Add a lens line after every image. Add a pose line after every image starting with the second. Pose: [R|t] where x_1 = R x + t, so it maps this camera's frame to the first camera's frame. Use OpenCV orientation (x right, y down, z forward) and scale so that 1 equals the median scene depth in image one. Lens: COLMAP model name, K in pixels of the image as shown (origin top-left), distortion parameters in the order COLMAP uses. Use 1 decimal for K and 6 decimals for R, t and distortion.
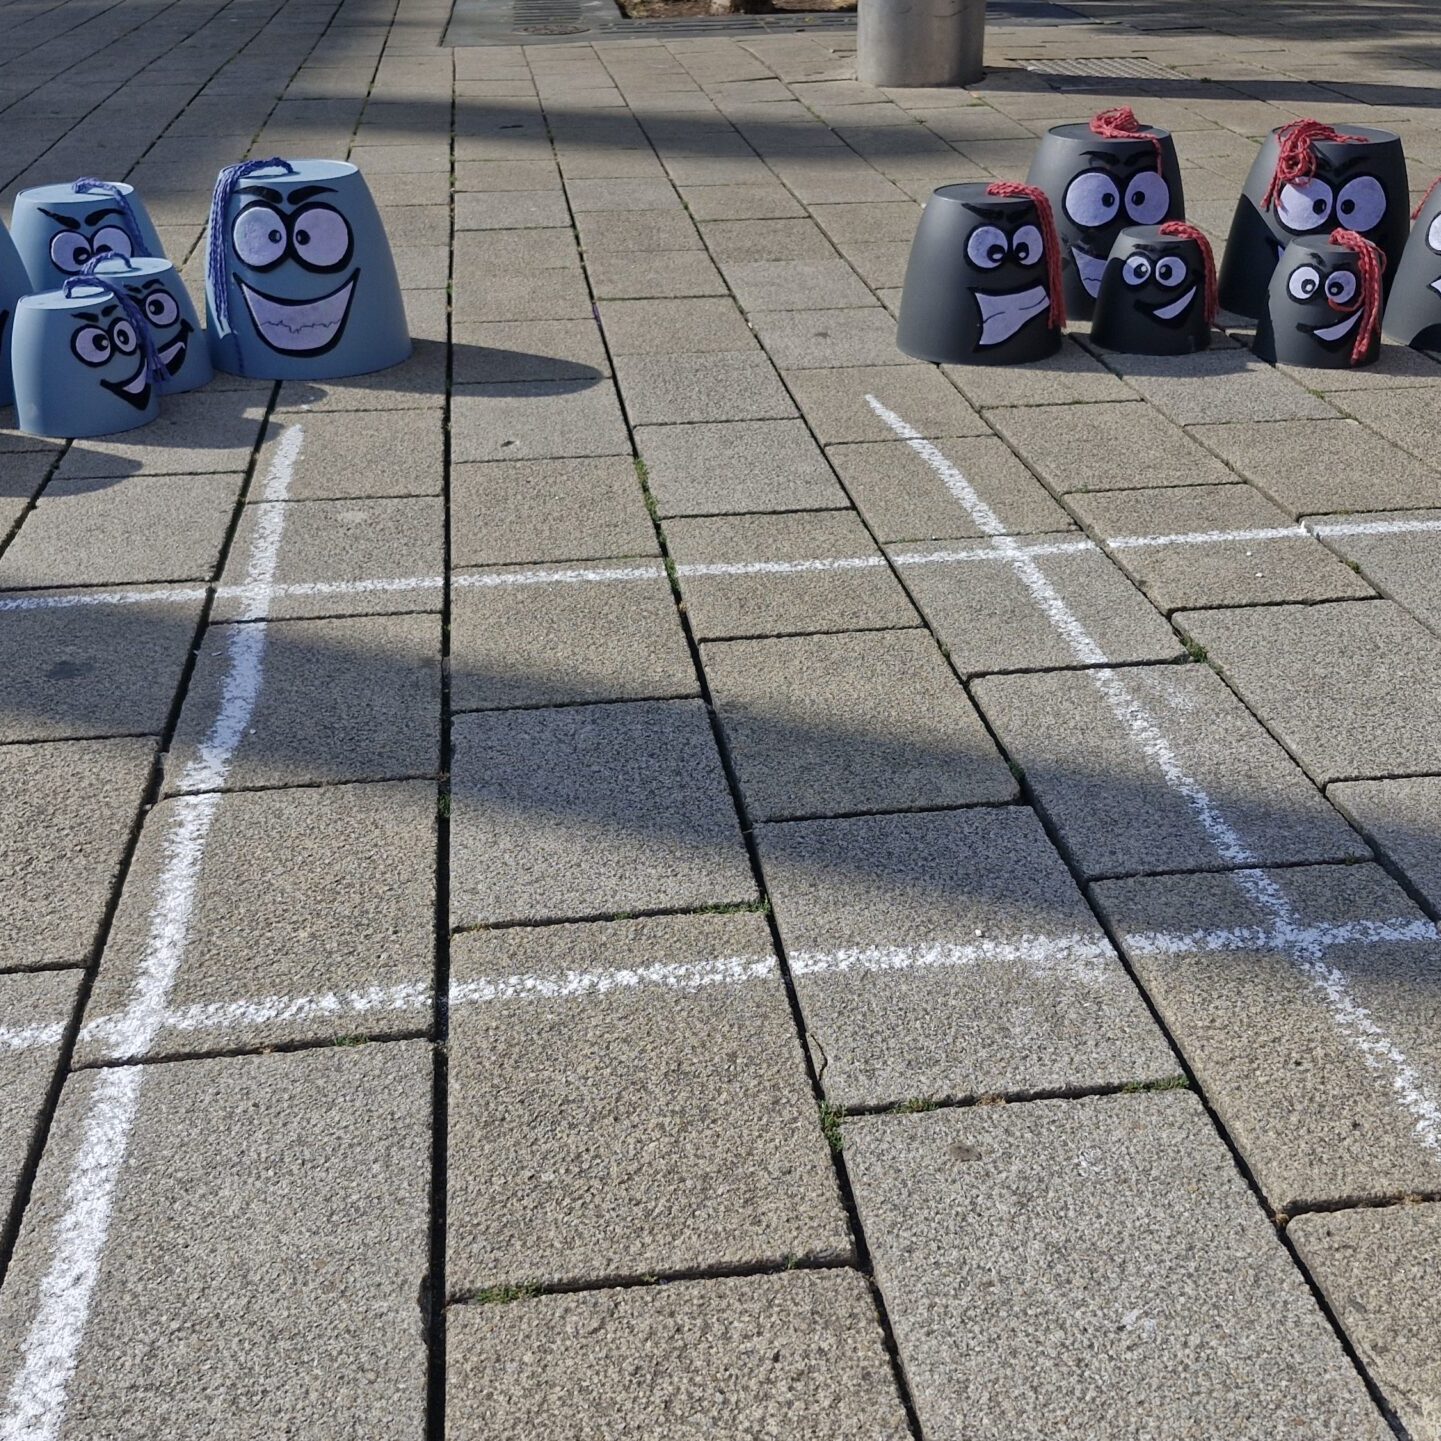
lens RADIAL K [[1939.4, 0, 720.5], [0, 1939.4, 720.5], [0, 0, 1]] dist [0.094707, -0.407858]
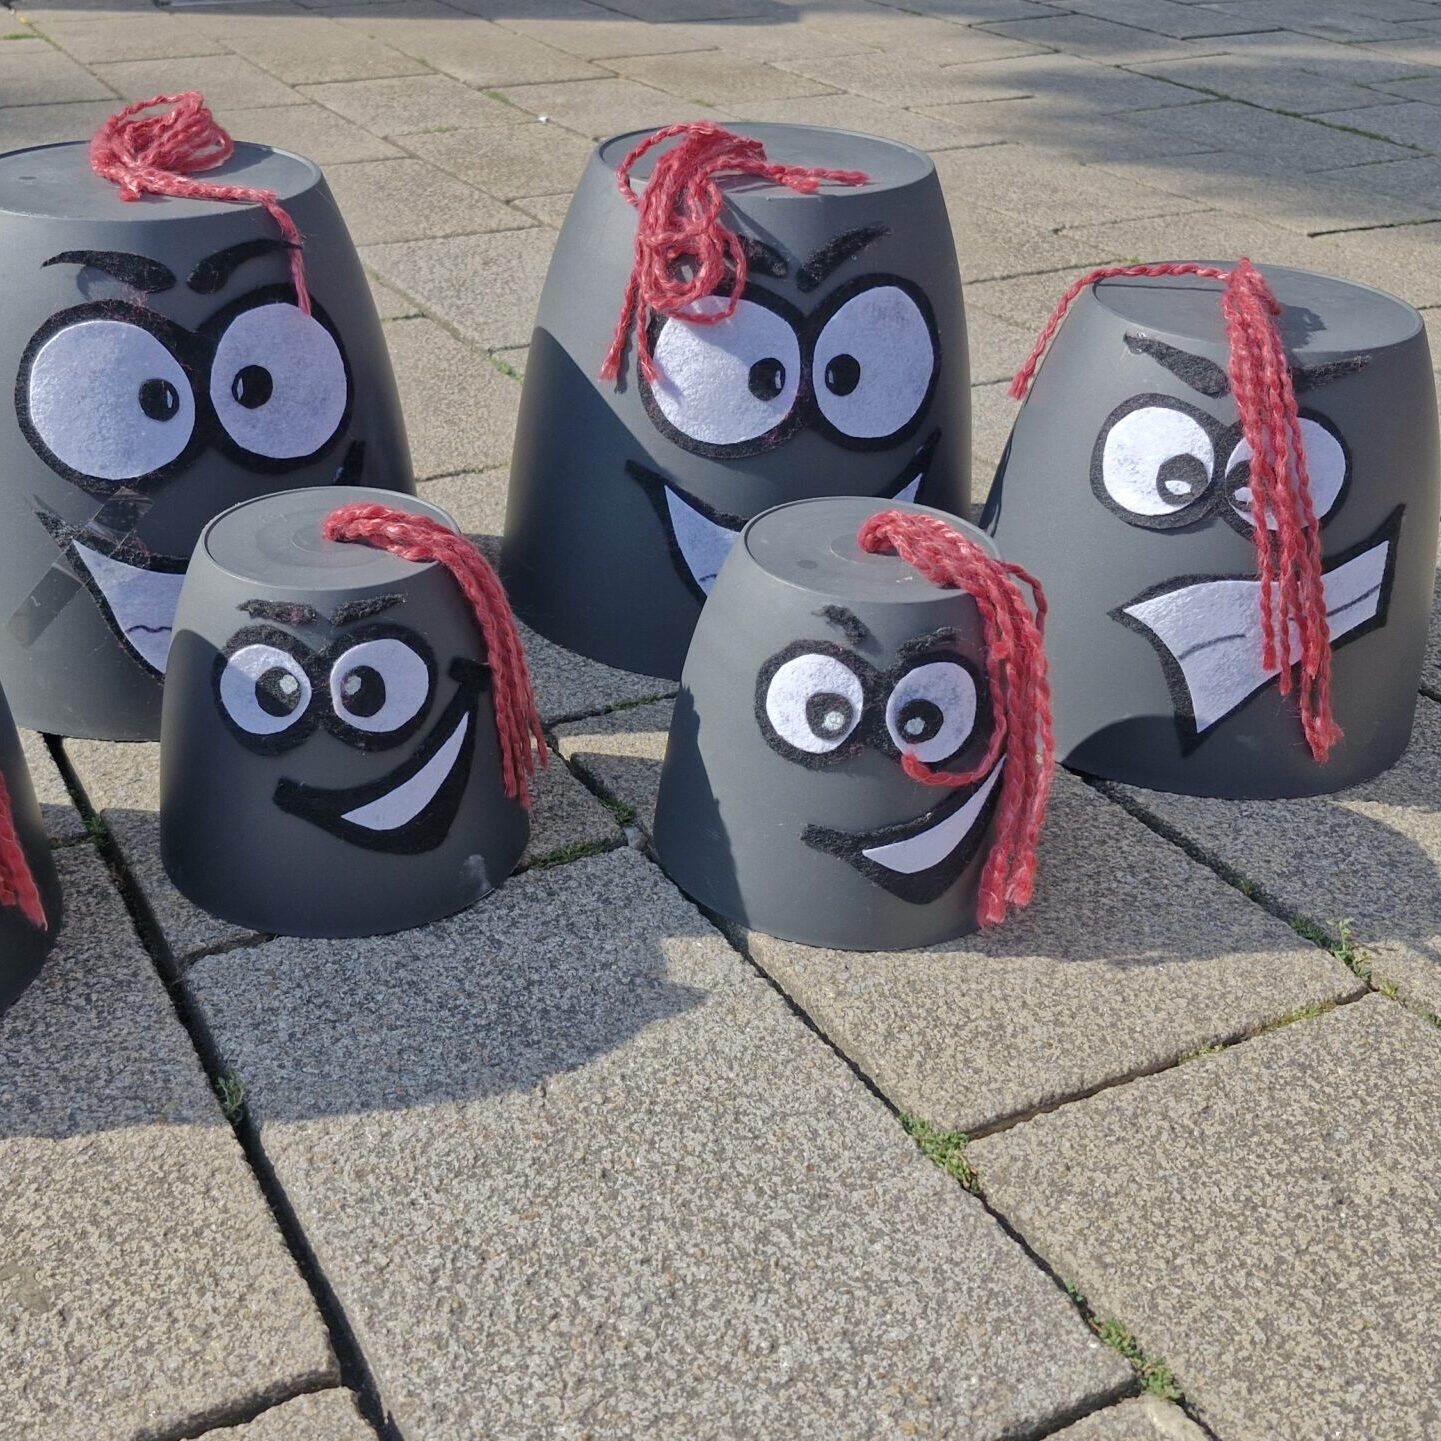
lens RADIAL K [[1895.8, 0, 720.5], [0, 1895.8, 720.5], [0, 0, 1]] dist [0.097769, -0.051522]
pose [[0.925059, -0.151896, 0.348129, 0.169131], [0.134510, 0.988165, 0.073731, -0.229210], [-0.355209, -0.021378, 0.934542, 0.677301]]
